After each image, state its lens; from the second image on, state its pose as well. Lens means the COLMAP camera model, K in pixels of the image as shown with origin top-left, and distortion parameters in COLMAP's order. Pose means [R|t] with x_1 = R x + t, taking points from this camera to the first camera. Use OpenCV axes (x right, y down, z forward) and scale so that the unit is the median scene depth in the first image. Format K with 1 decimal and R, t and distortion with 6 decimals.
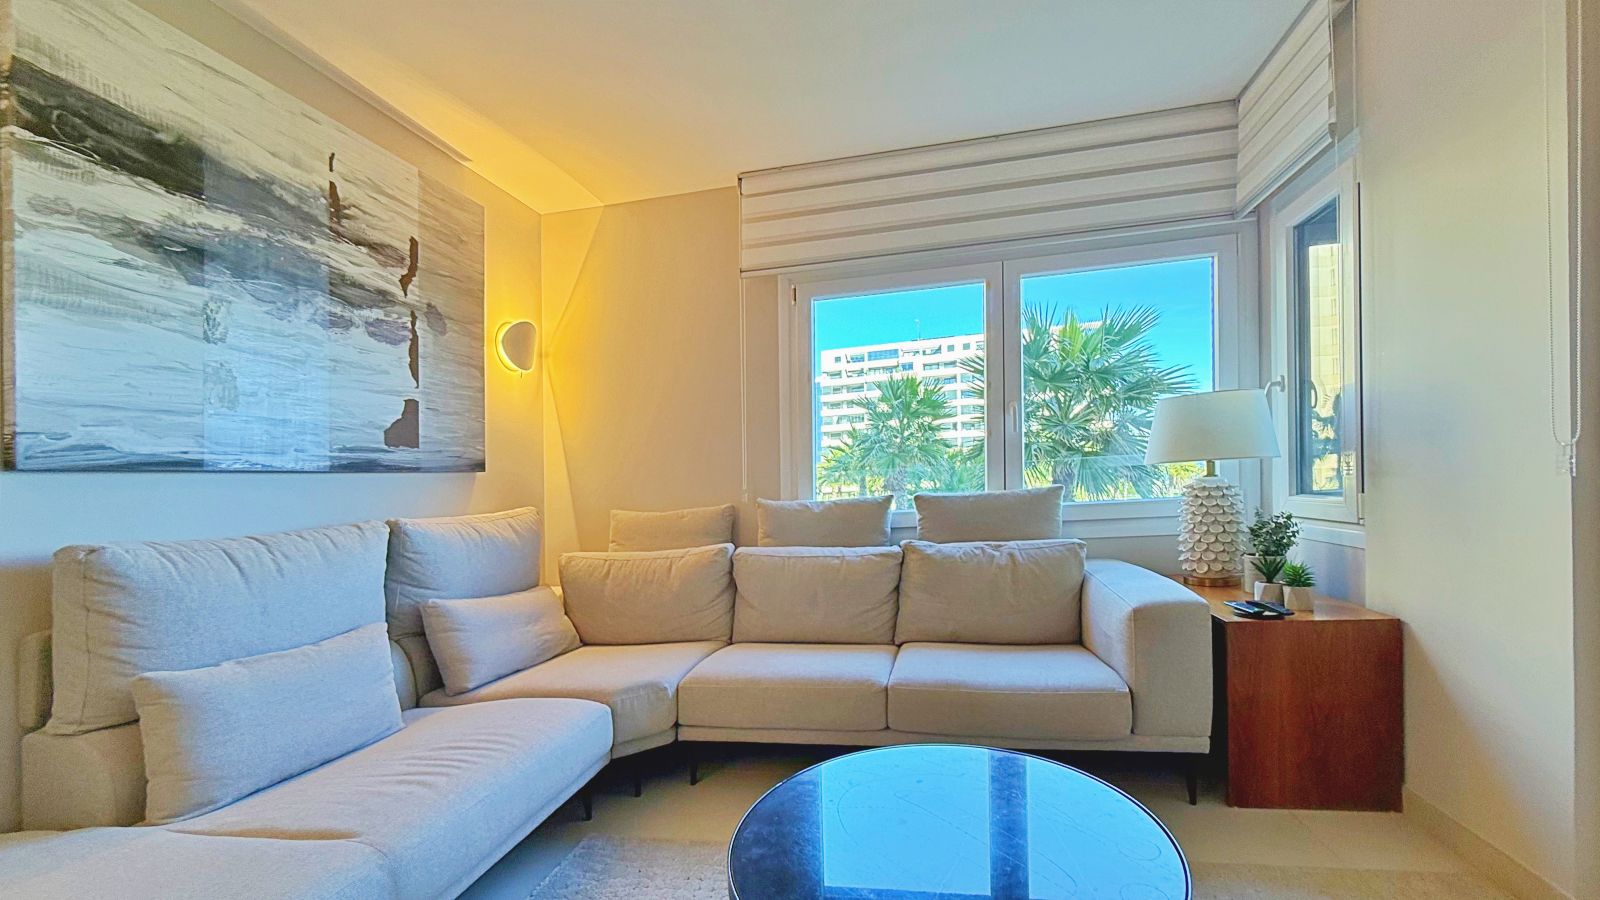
lens RADIAL K [[652.1, 0, 834.4], [0, 652.1, 460.5], [0, 0, 1]] dist [0.000280, 0.000064]
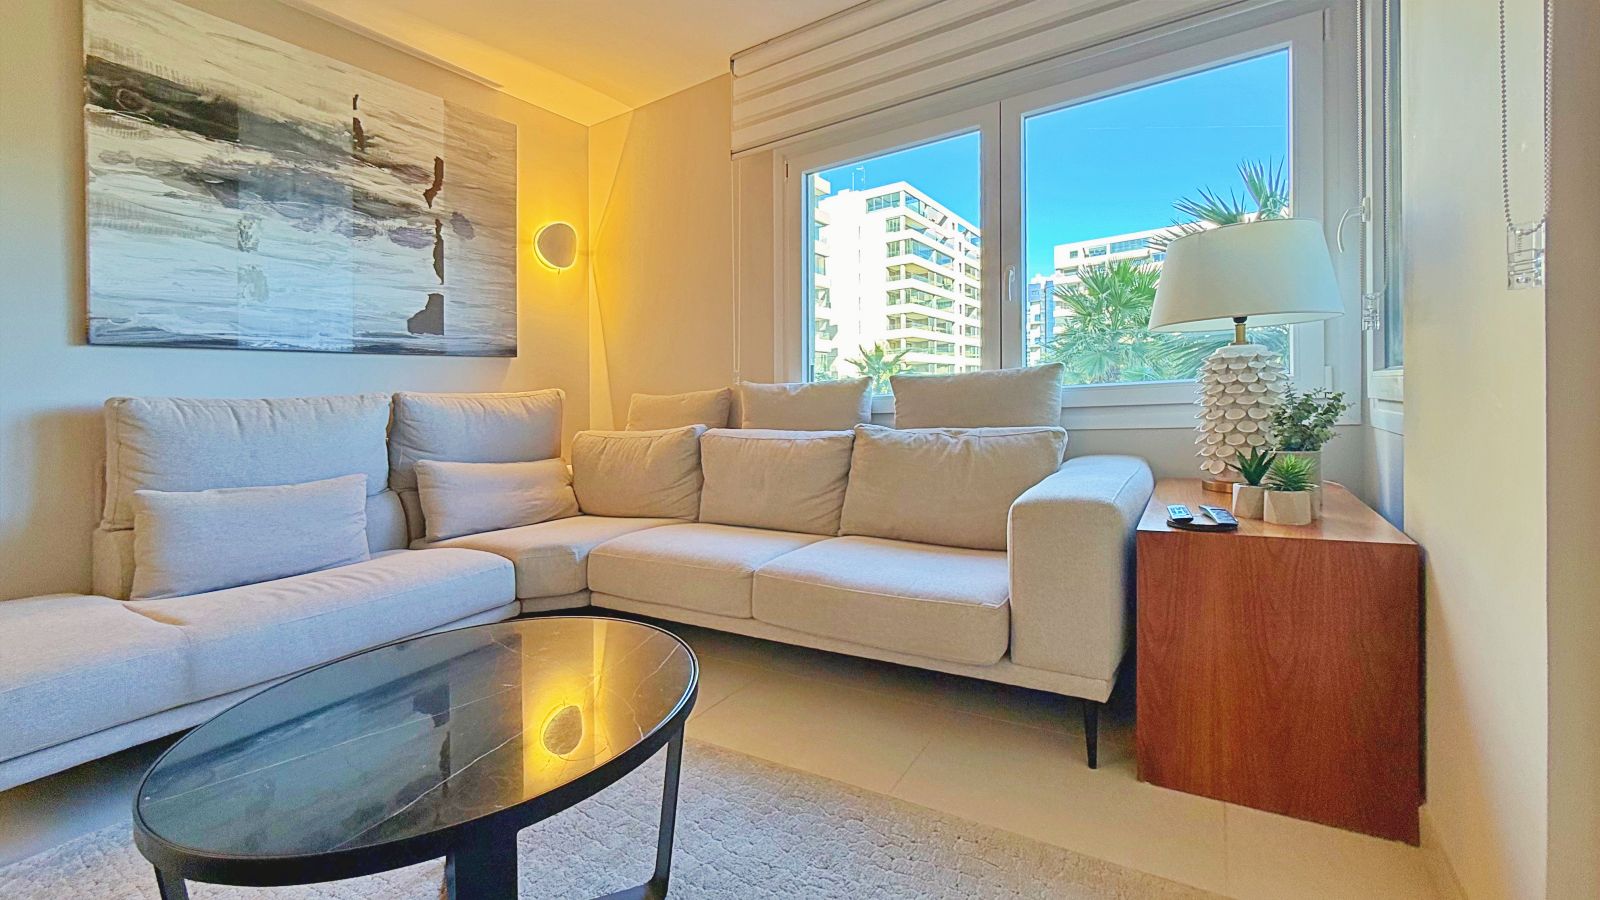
lens RADIAL K [[662.6, 0, 850.6], [0, 662.6, 369.1], [0, 0, 1]] dist [0.000078, 0.000003]
pose [[0.929316, -0.011336, -0.369111, 0.520899], [0.010956, 0.999935, -0.003123, 0.058168], [0.369122, -0.001142, 0.929380, 0.166134]]
